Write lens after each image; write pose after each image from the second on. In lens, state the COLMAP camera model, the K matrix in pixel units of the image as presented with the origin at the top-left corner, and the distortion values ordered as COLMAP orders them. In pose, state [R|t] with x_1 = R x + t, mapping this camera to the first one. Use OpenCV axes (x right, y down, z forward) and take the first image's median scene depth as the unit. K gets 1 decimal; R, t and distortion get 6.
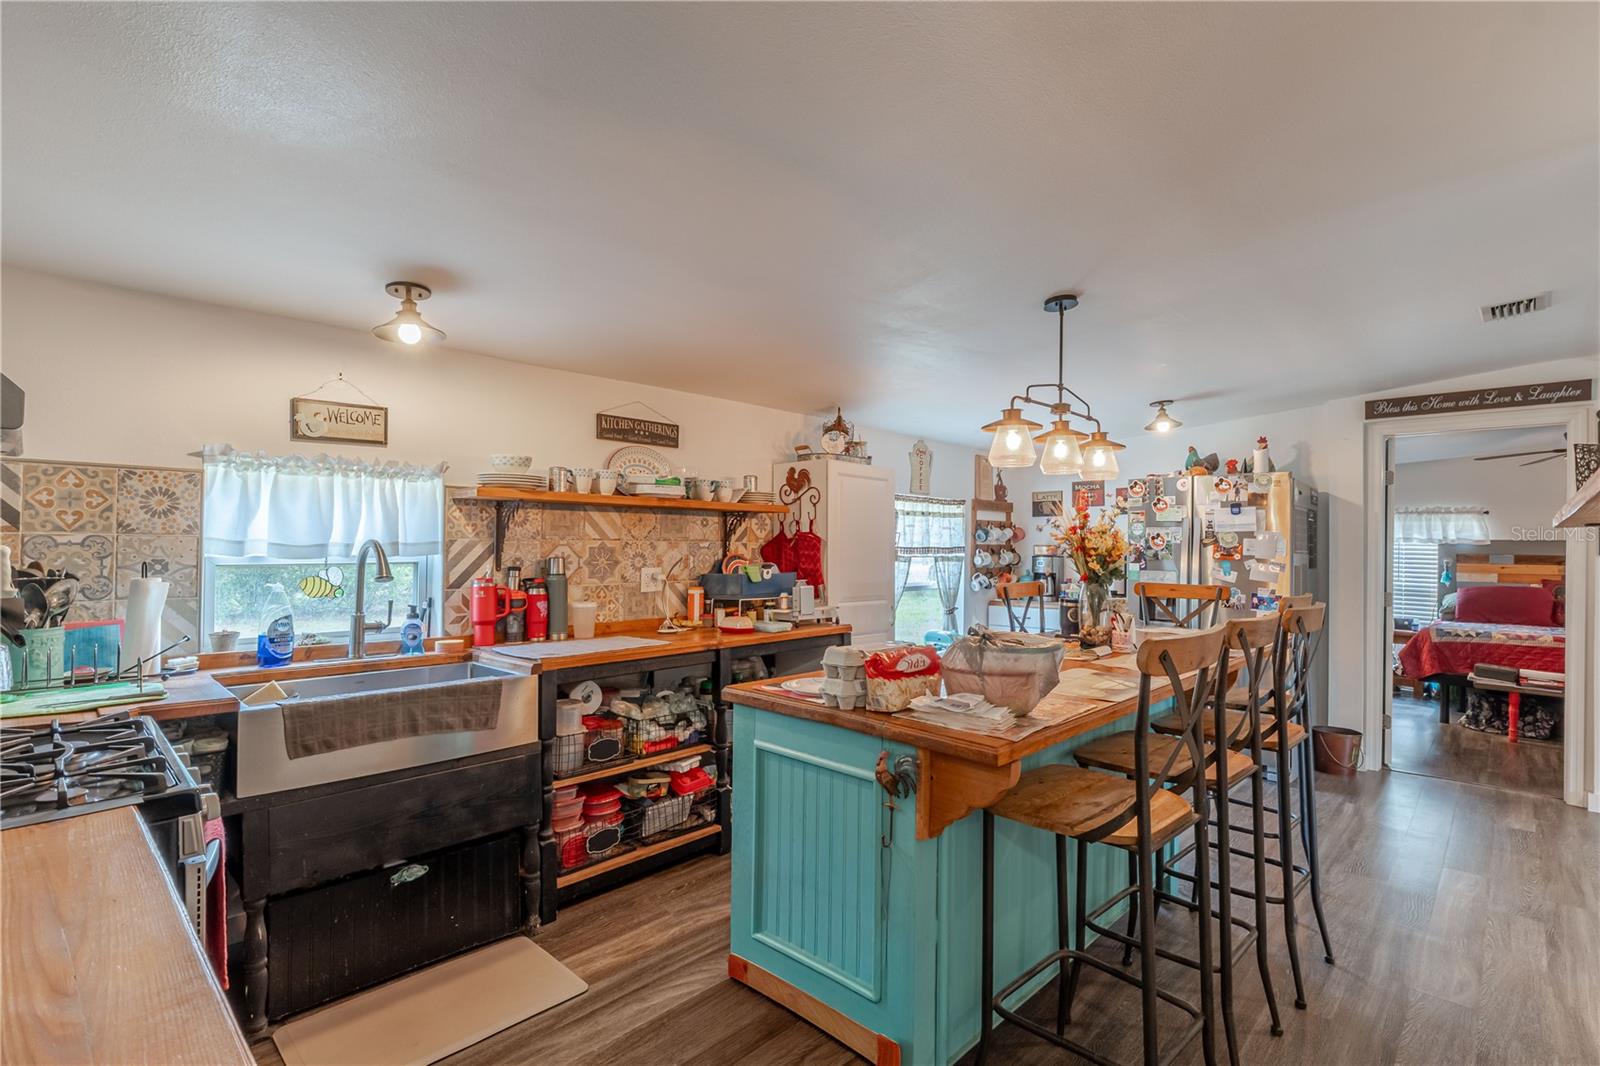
lens RADIAL K [[753.5, 0, 803.9], [0, 753.5, 539.0], [0, 0, 1]] dist [-0.002387, -0.000481]
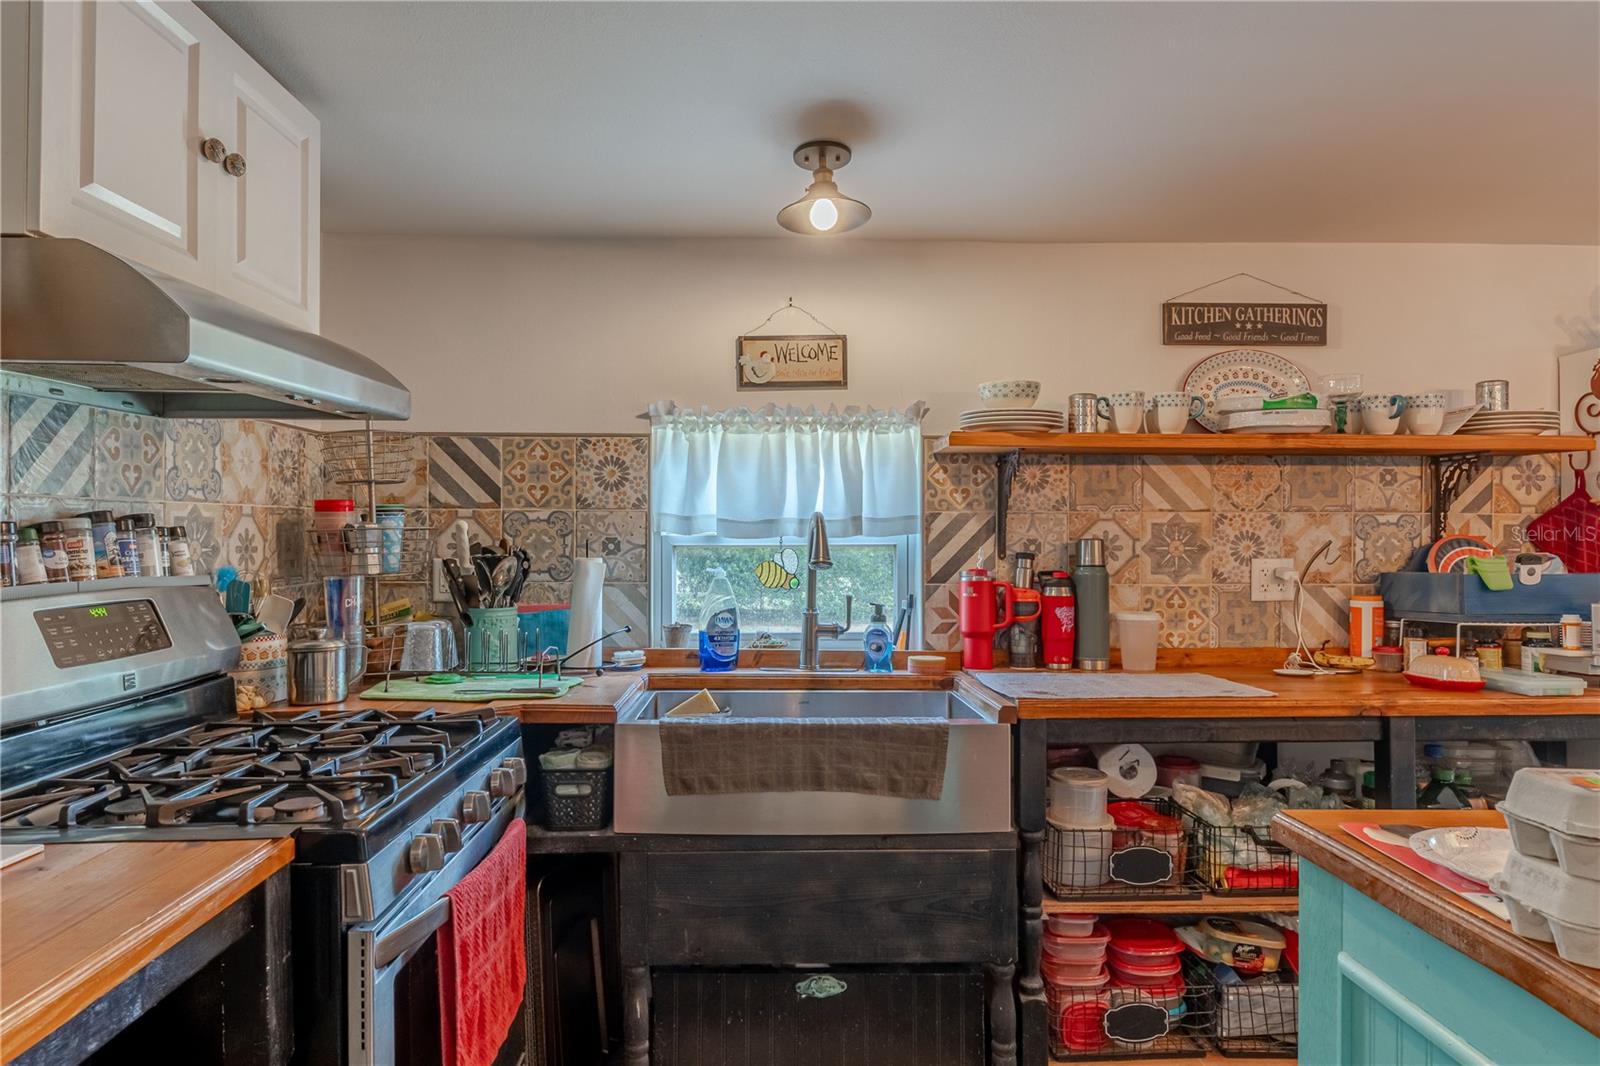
lens RADIAL K [[949.9, 0, 797.3], [0, 949.9, 534.6], [0, 0, 1]] dist [-0.002883, -0.000031]
pose [[0.704377, -0.007888, -0.709782, 0.068994], [0.009550, 0.999953, -0.001636, 0.021305], [0.709762, -0.005626, 0.704420, 0.288059]]
